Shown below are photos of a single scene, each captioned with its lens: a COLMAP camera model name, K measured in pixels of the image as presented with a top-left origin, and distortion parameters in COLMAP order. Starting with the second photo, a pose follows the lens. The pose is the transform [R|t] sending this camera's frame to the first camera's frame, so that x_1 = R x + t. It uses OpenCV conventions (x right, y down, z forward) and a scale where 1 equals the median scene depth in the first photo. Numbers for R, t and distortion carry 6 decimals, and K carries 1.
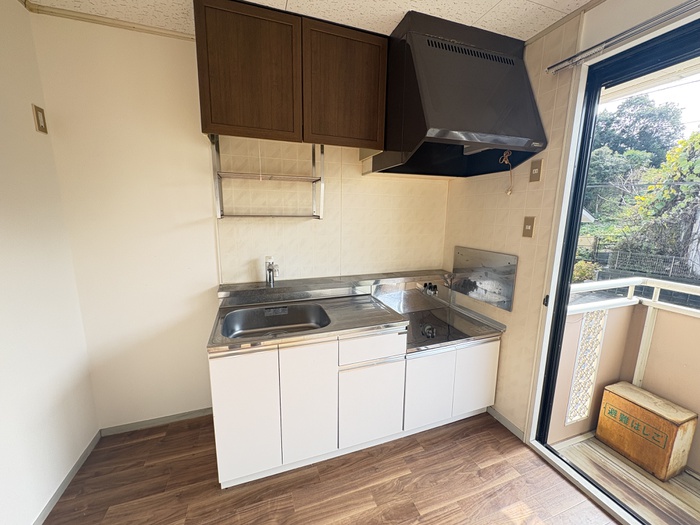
lens RADIAL K [[277.9, 0, 350.0], [0, 277.9, 262.5], [0, 0, 1]] dist [0.000579, -0.000061]
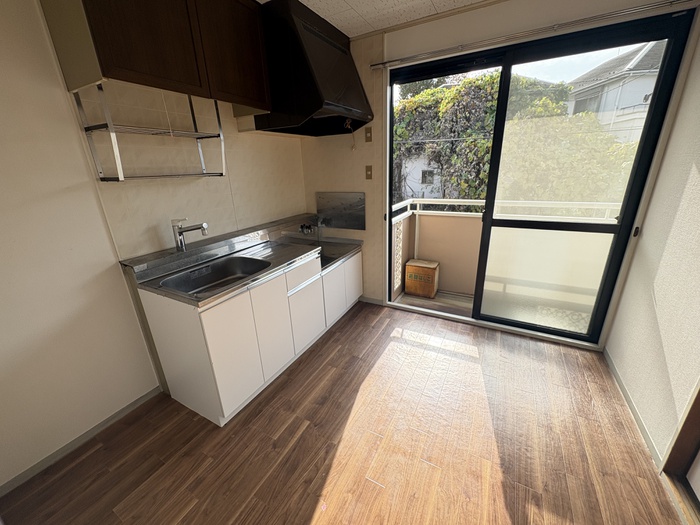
lens RADIAL K [[280.4, 0, 350.0], [0, 280.4, 262.5], [0, 0, 1]] dist [0.002487, 0.000040]
pose [[0.741299, -0.252843, 0.621728, -0.500030], [0.160589, 0.966240, 0.201474, 0.023342], [-0.651680, -0.049510, 0.756876, -0.130853]]
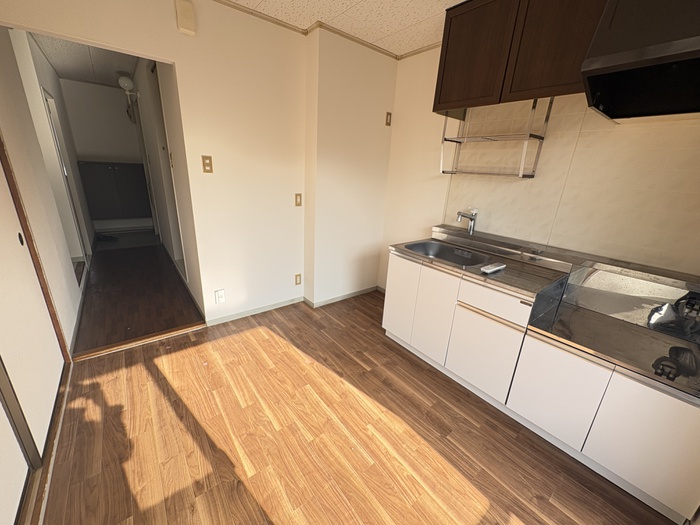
lens RADIAL K [[280.4, 0, 350.0], [0, 280.4, 262.5], [0, 0, 1]] dist [0.002487, 0.000040]
pose [[0.326274, 0.304652, -0.894837, 0.709457], [-0.215253, 0.945716, 0.243489, 0.021329], [0.920441, 0.113172, 0.374139, 0.086536]]
